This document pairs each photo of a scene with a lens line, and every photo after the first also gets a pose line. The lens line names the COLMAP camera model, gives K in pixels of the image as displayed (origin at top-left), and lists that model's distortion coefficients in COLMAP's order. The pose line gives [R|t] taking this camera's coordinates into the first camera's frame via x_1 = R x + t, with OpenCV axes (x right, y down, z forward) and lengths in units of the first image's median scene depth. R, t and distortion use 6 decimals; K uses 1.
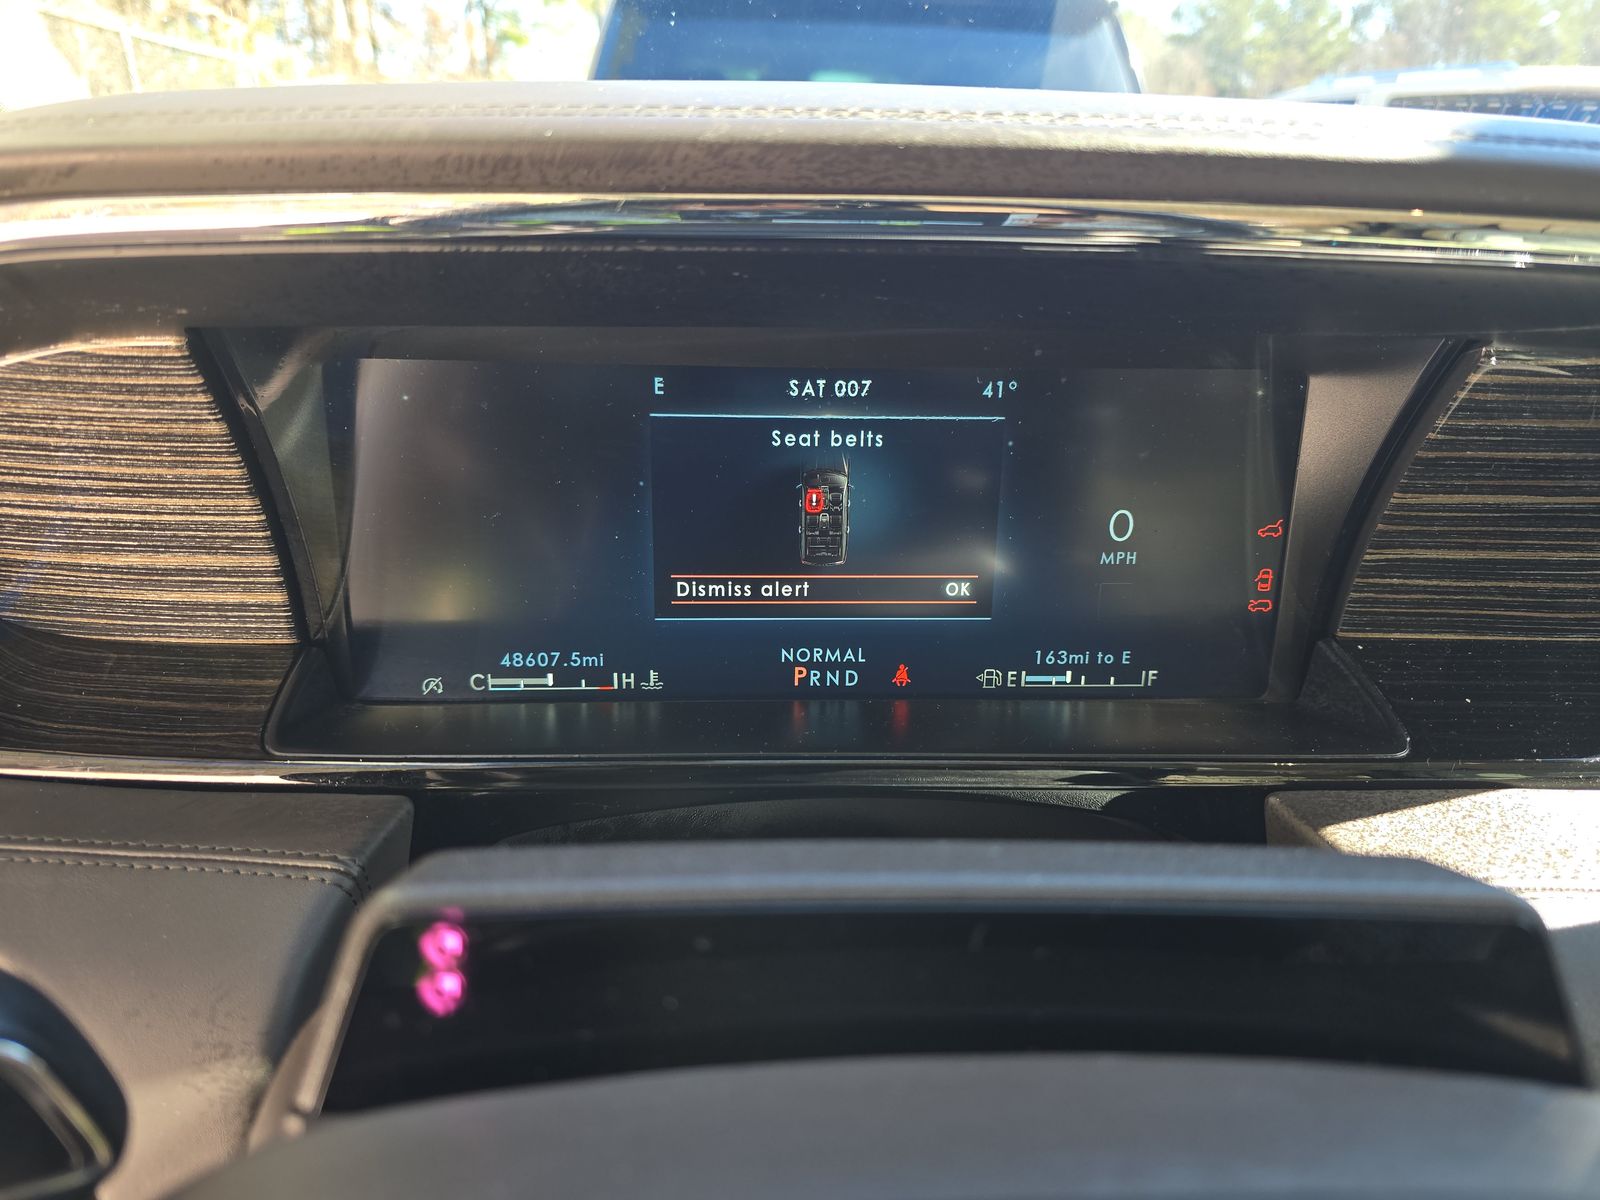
lens RADIAL K [[1062.1, 0, 806.6], [0, 1062.1, 597.7], [0, 0, 1]] dist [0.044823, -0.043972]
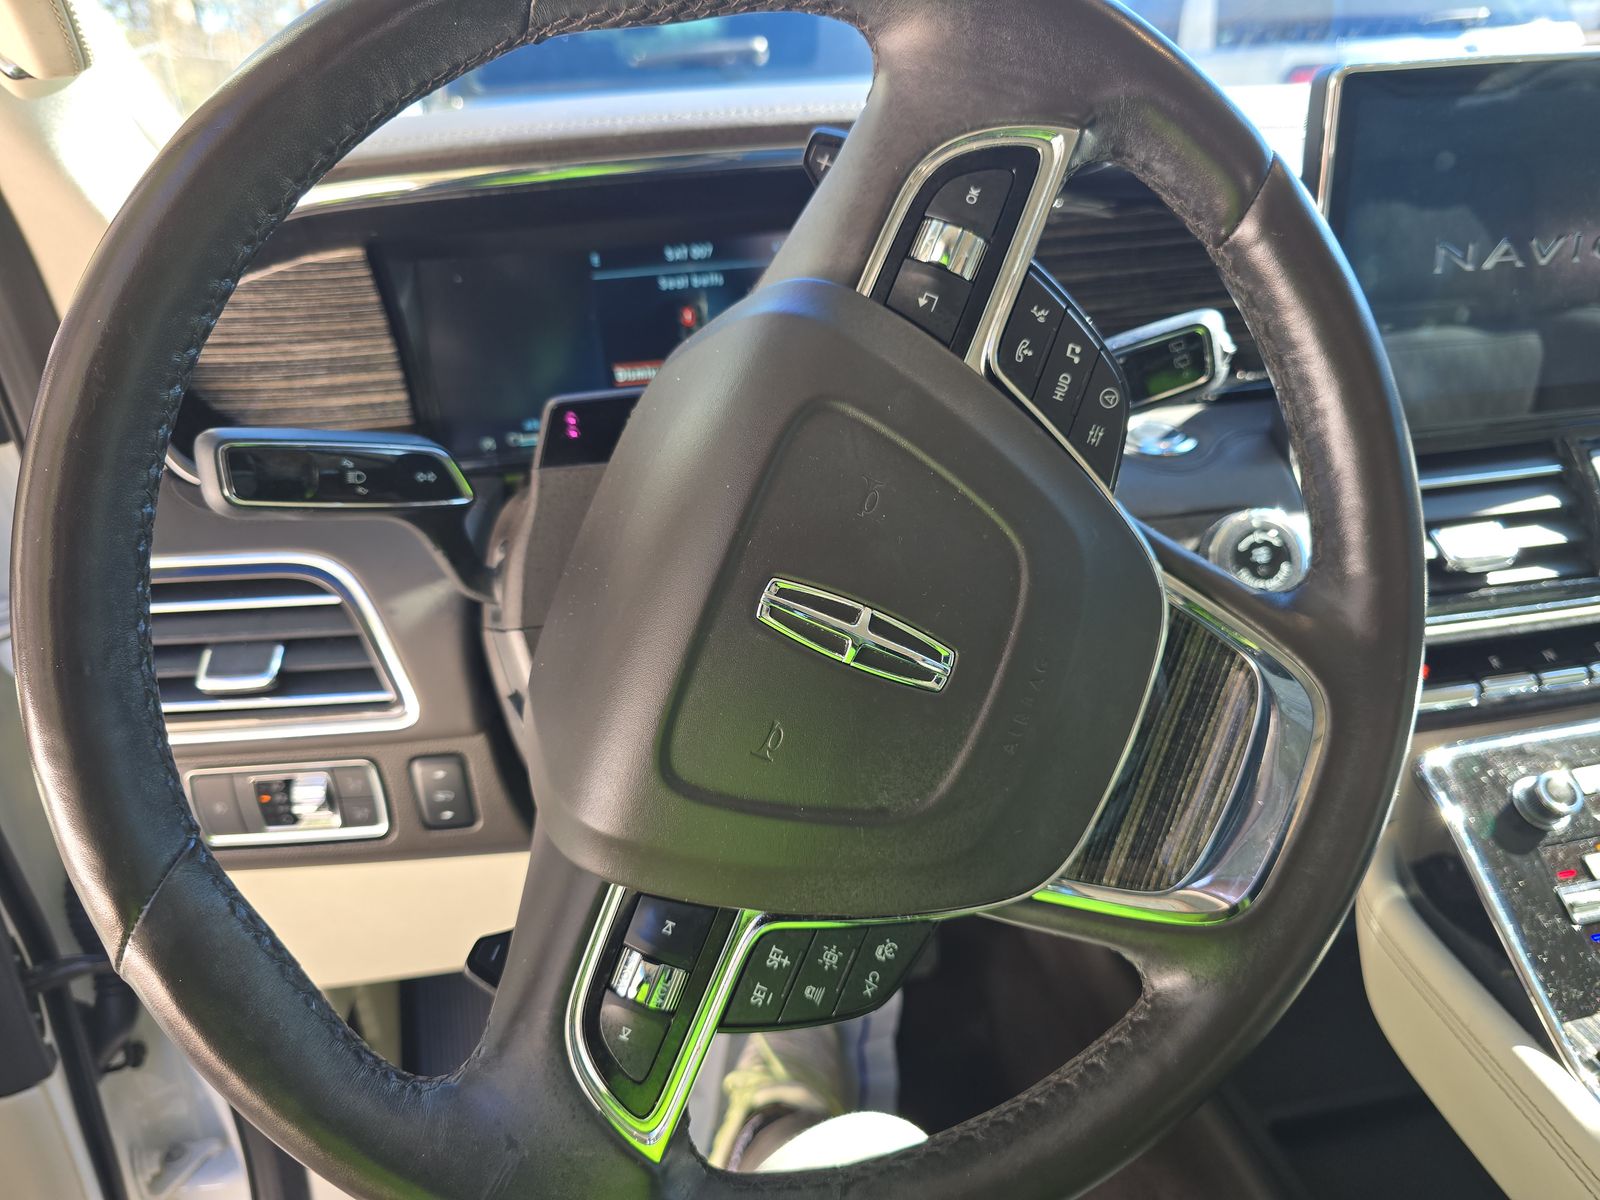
lens RADIAL K [[1121.5, 0, 809.0], [0, 1121.5, 604.5], [0, 0, 1]] dist [0.010347, 0.002575]
pose [[0.990658, -0.117102, 0.069886, 0.021078], [0.113531, 0.992117, 0.053059, 0.344796], [-0.075548, -0.044629, 0.996143, -1.029239]]
